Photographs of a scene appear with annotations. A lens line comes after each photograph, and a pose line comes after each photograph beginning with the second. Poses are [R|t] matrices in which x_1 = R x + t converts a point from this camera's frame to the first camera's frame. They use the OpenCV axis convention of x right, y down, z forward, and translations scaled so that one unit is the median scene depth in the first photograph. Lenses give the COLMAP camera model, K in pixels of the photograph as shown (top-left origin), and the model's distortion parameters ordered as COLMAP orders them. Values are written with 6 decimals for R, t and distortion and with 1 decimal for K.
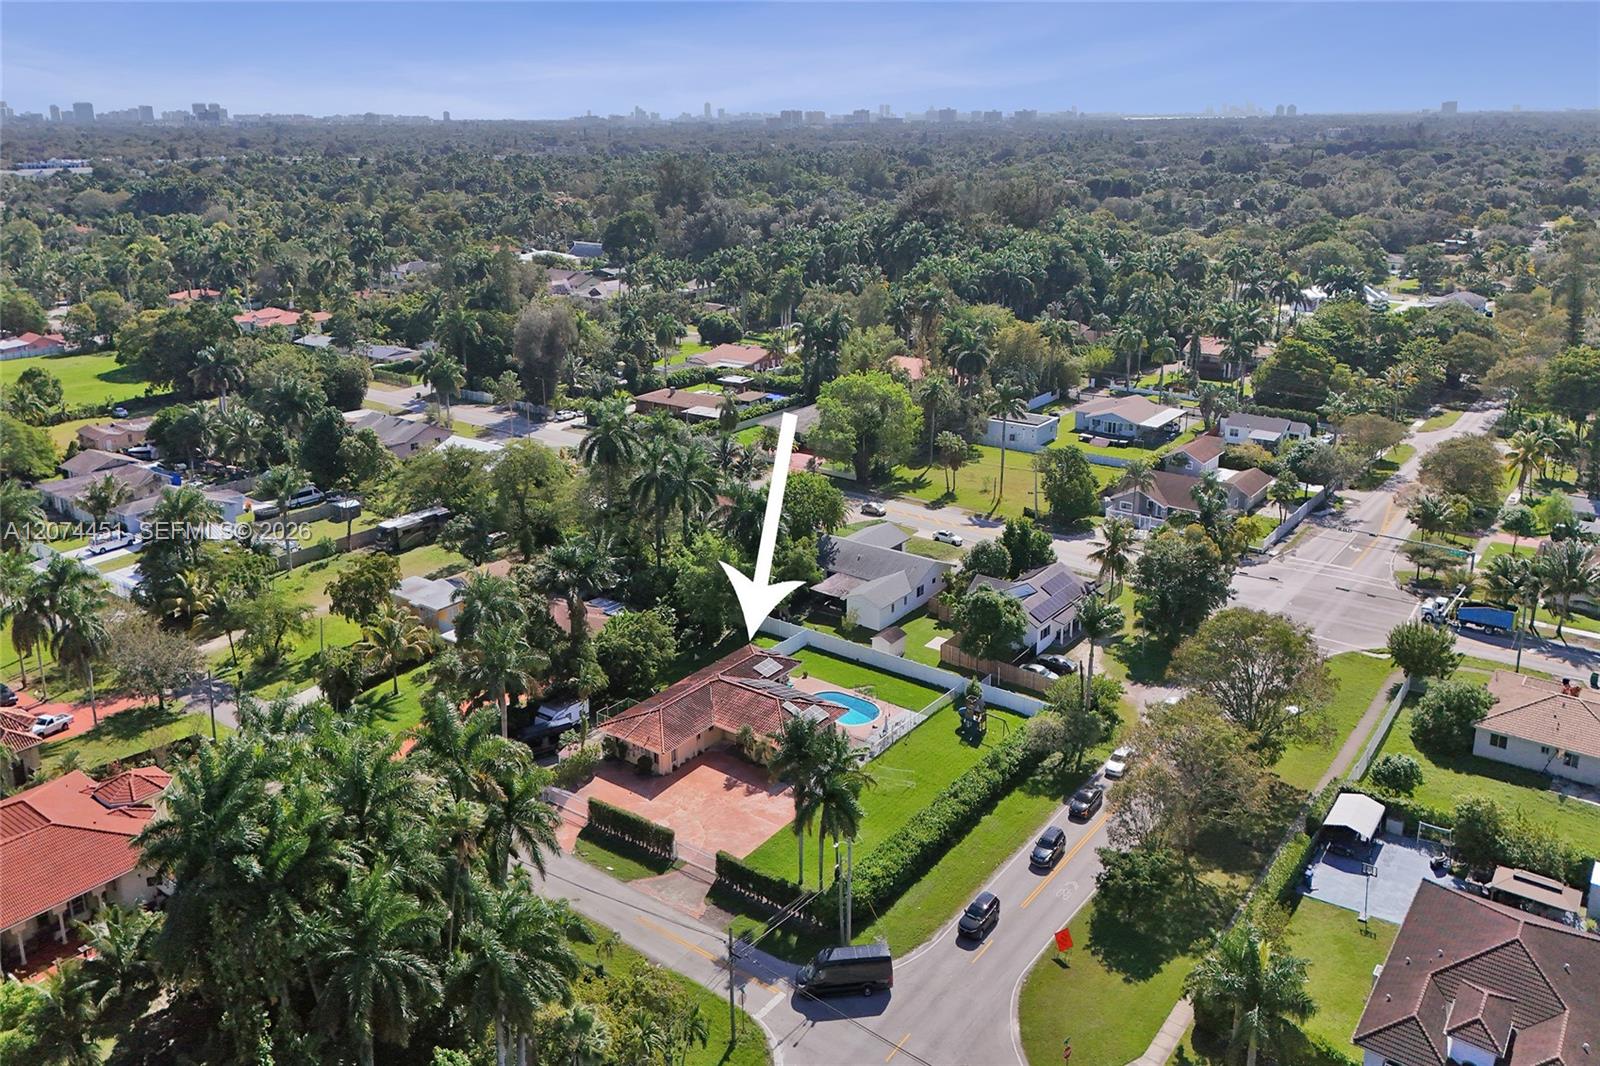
lens RADIAL K [[1117.5, 0, 858.1], [0, 1117.5, 502.7], [0, 0, 1]] dist [0.114035, -0.136082]
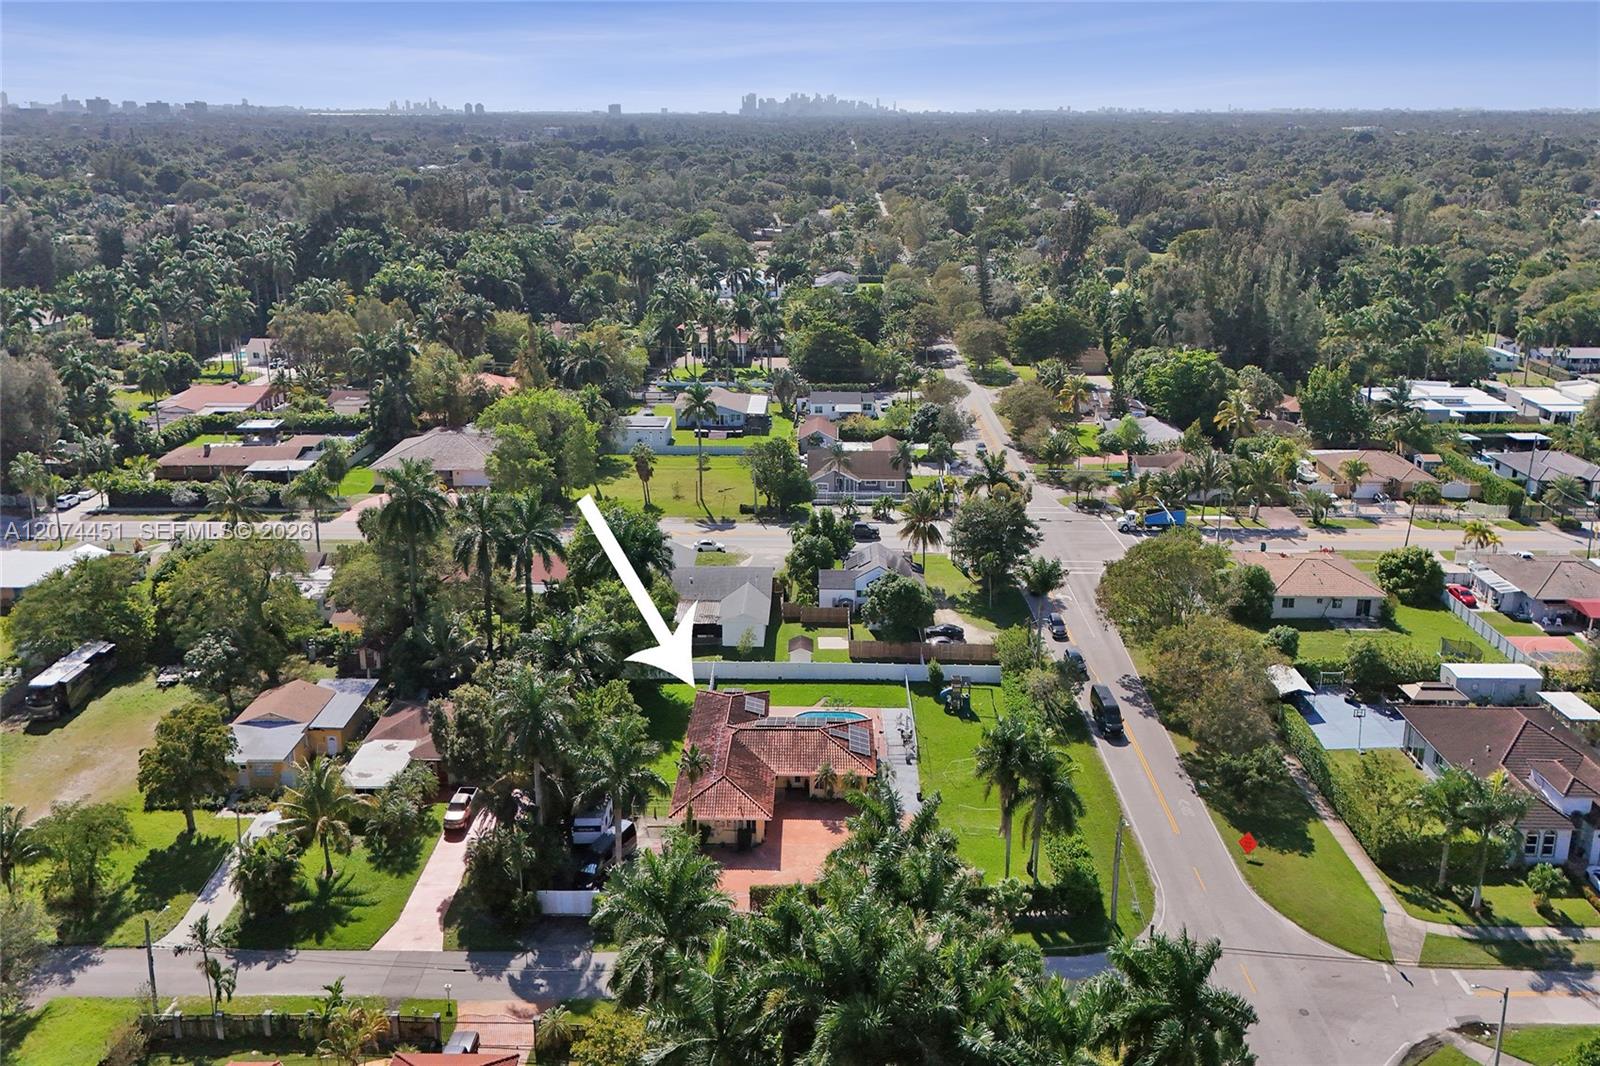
lens RADIAL K [[1117.5, 0, 858.1], [0, 1117.5, 502.7], [0, 0, 1]] dist [0.114035, -0.136082]
pose [[0.827897, -0.176199, 0.532486, -0.341978], [0.174698, 0.983156, 0.053710, -0.038089], [-0.532980, 0.048558, 0.844733, 0.117437]]
